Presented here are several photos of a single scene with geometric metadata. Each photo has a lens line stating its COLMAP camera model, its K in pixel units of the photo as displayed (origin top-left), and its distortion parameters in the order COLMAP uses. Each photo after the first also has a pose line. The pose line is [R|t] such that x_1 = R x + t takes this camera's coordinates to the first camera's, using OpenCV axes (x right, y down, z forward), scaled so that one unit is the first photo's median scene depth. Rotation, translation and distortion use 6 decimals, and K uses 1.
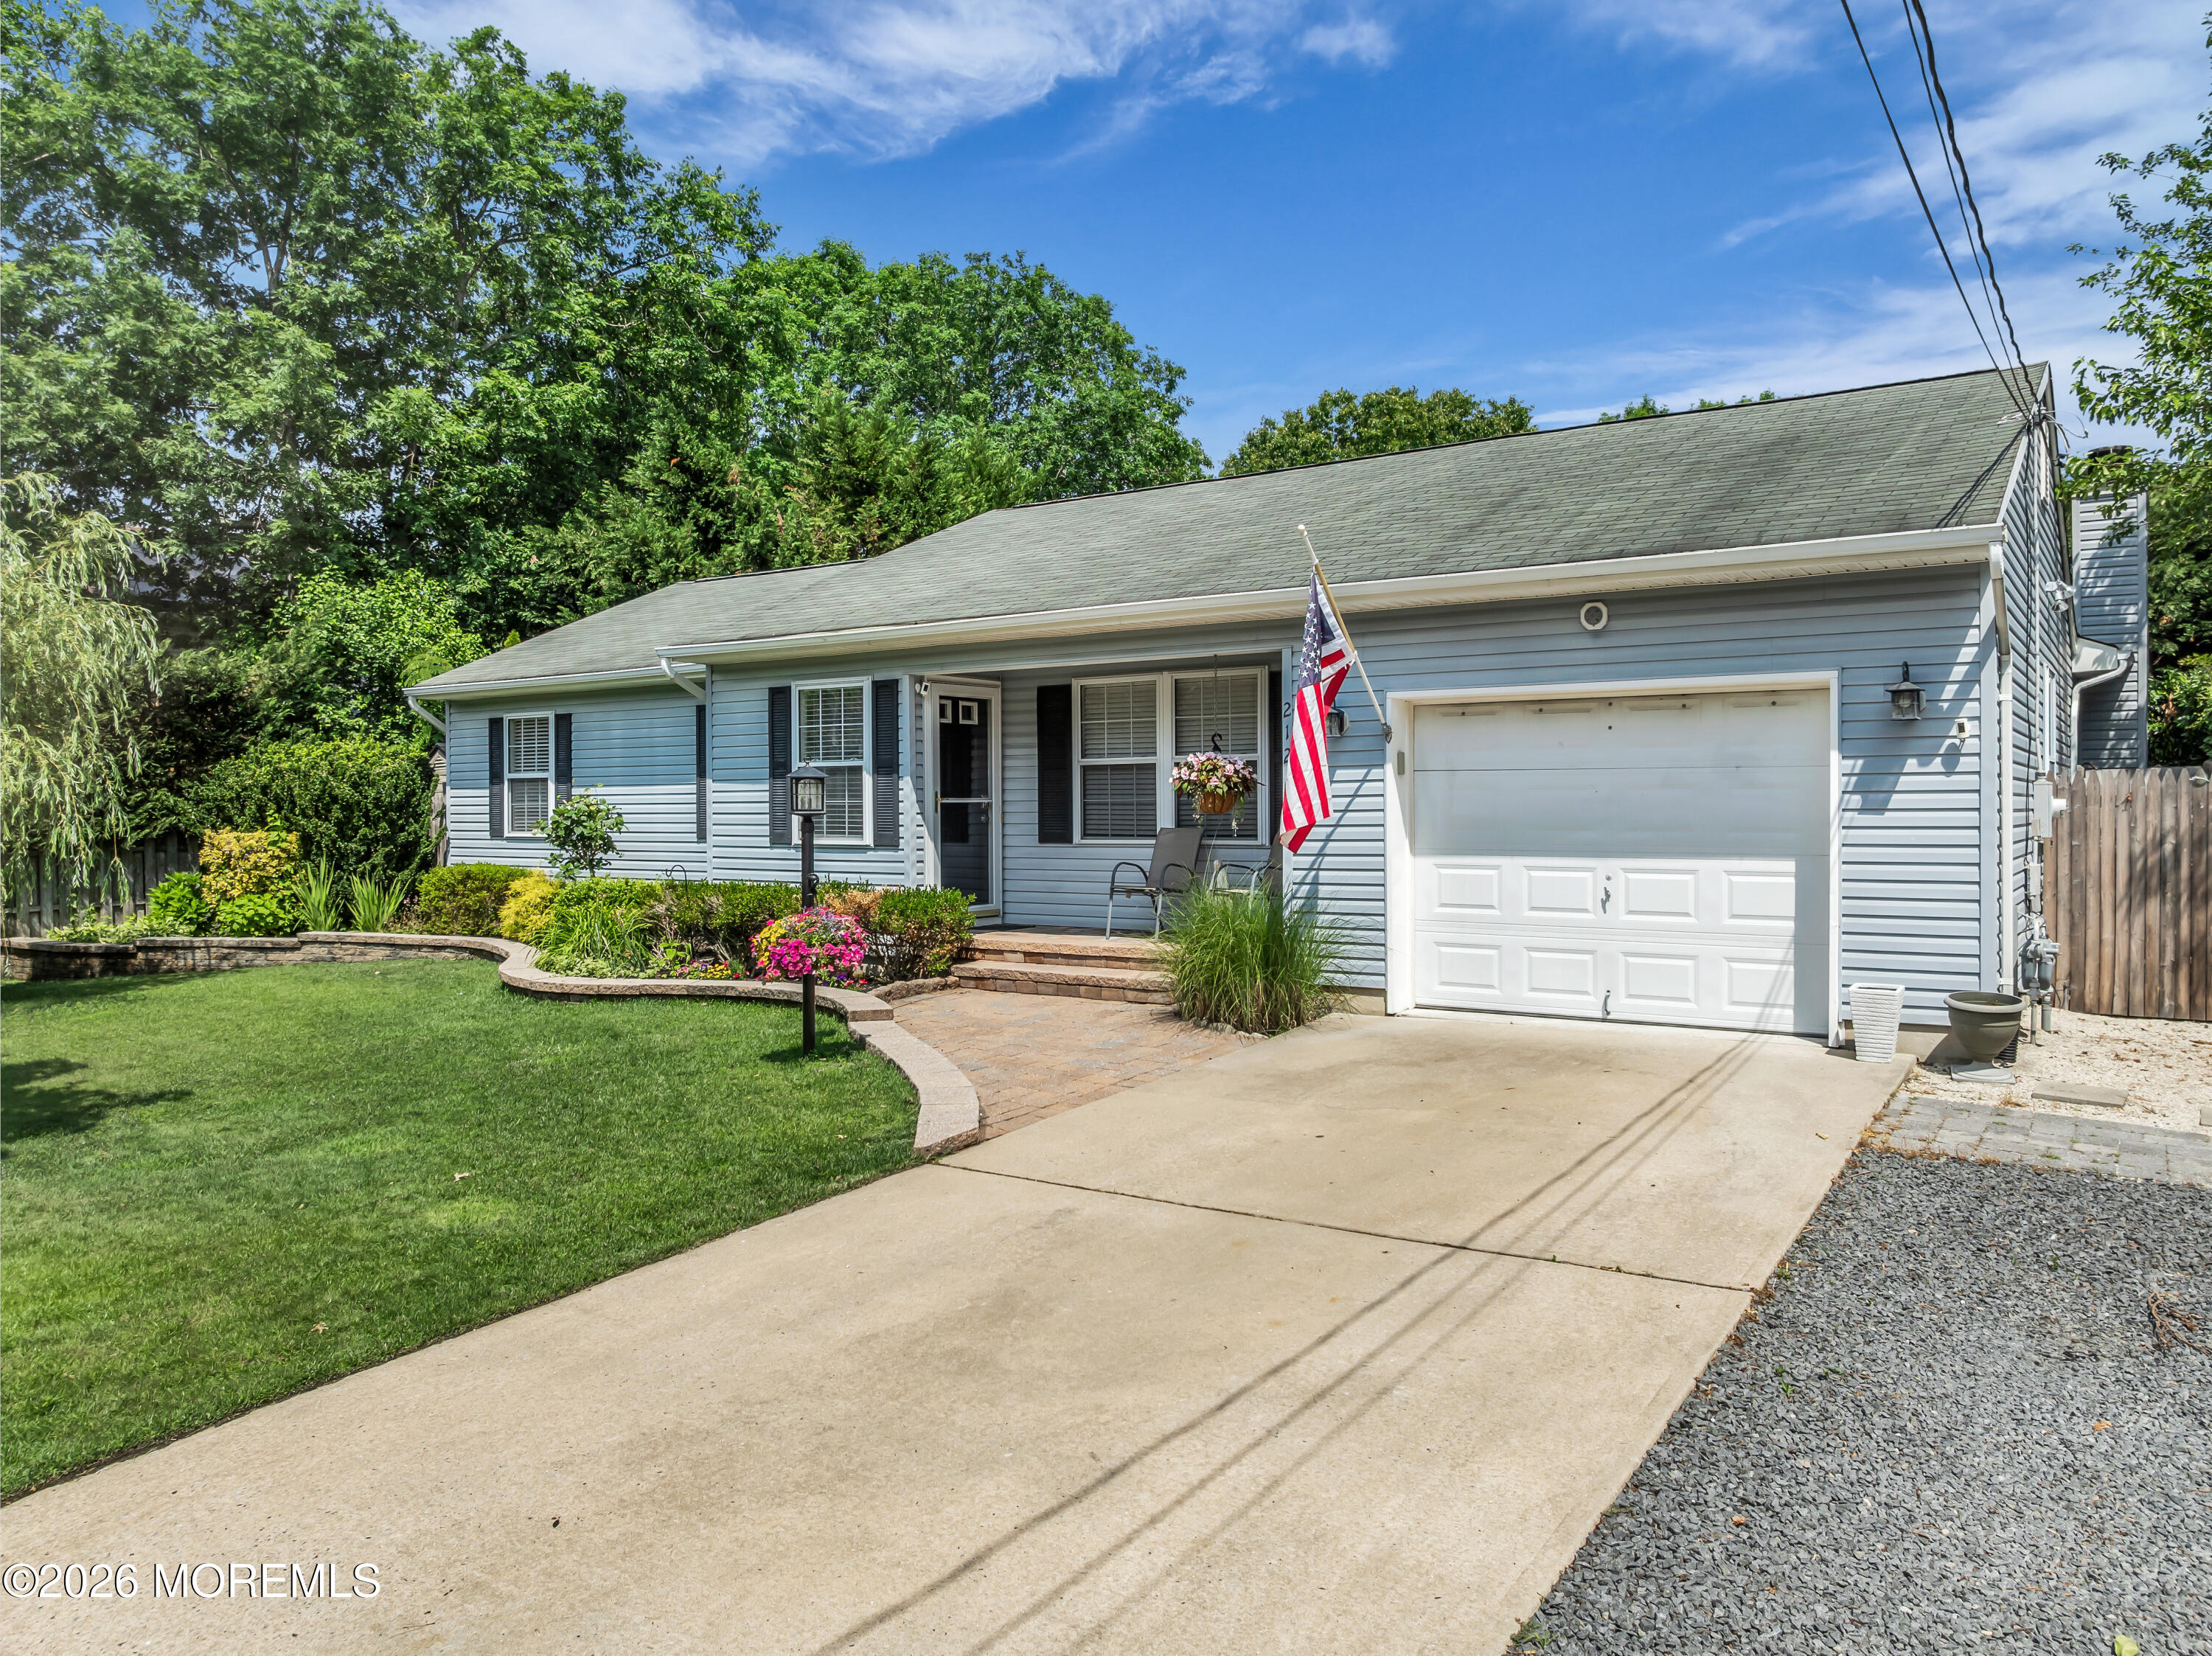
lens RADIAL K [[1512.6, 0, 1106.0], [0, 1512.6, 828.0], [0, 0, 1]] dist [-0.042736, -0.001122]
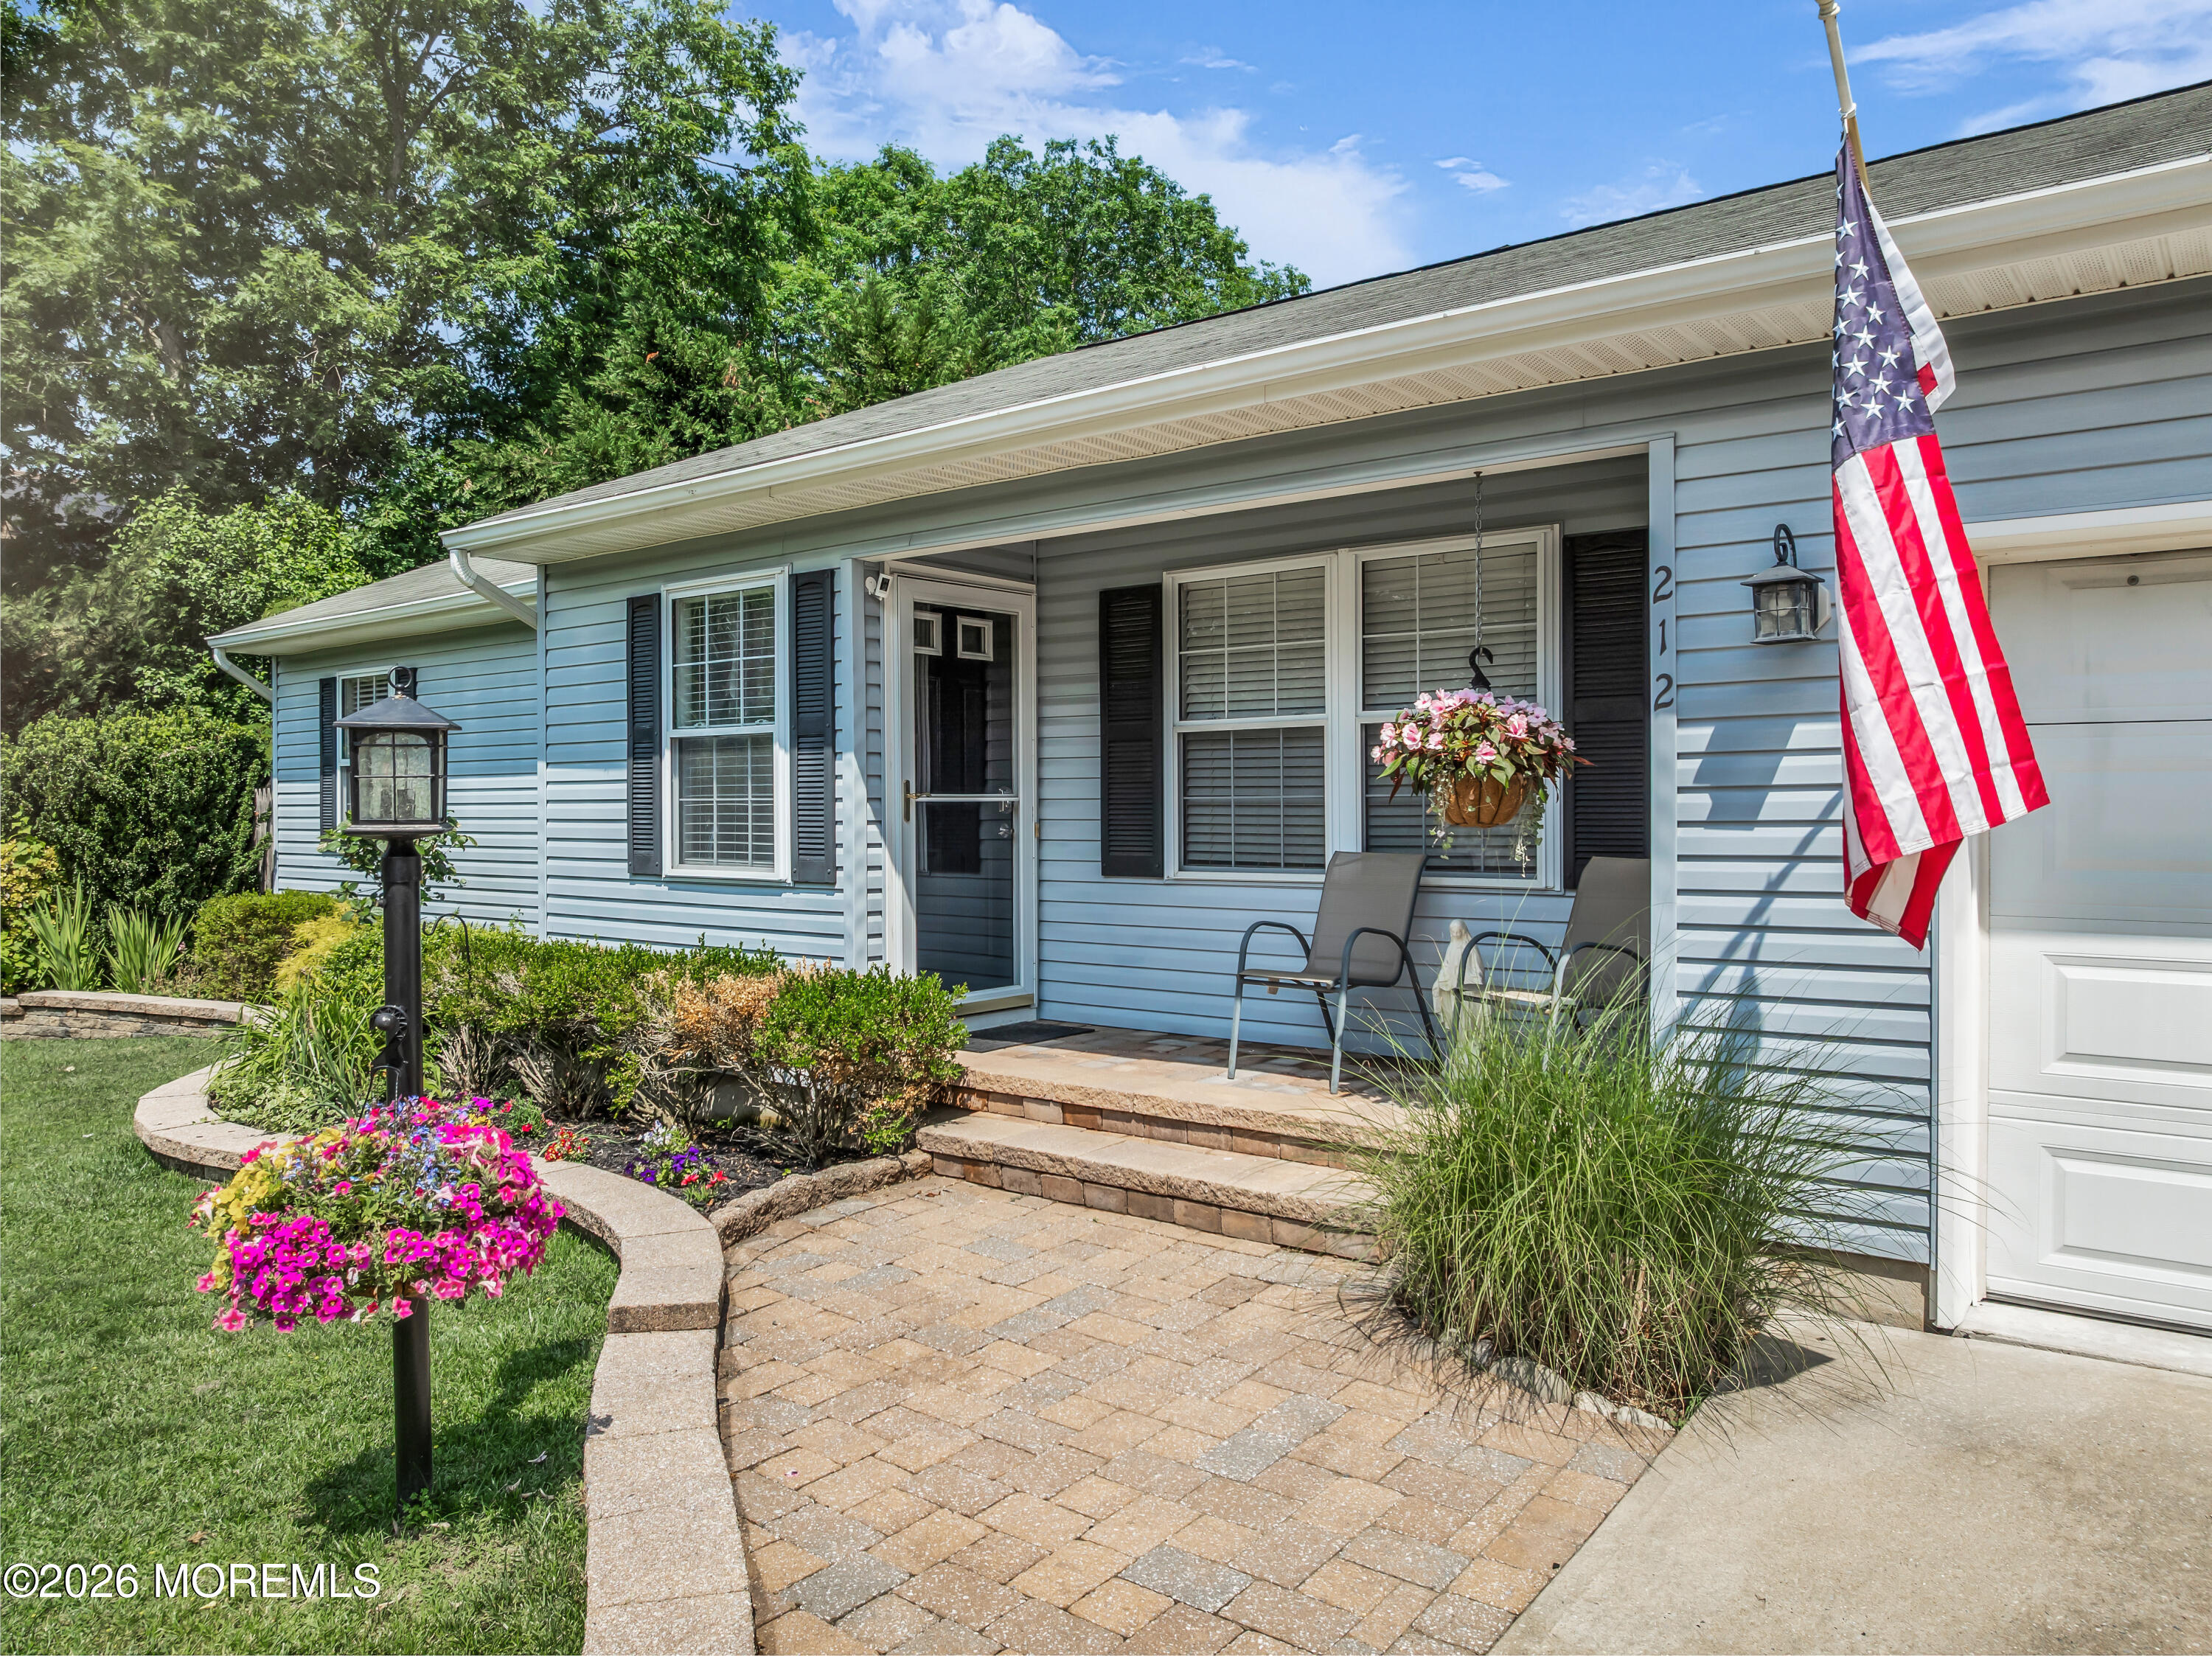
lens RADIAL K [[1512.6, 0, 1106.0], [0, 1512.6, 828.0], [0, 0, 1]] dist [-0.042736, -0.001122]
pose [[0.997621, 0.002248, -0.068894, -0.004693], [-0.002245, 0.999997, 0.000120, -0.006575], [0.068894, 0.000035, 0.997624, 0.398480]]
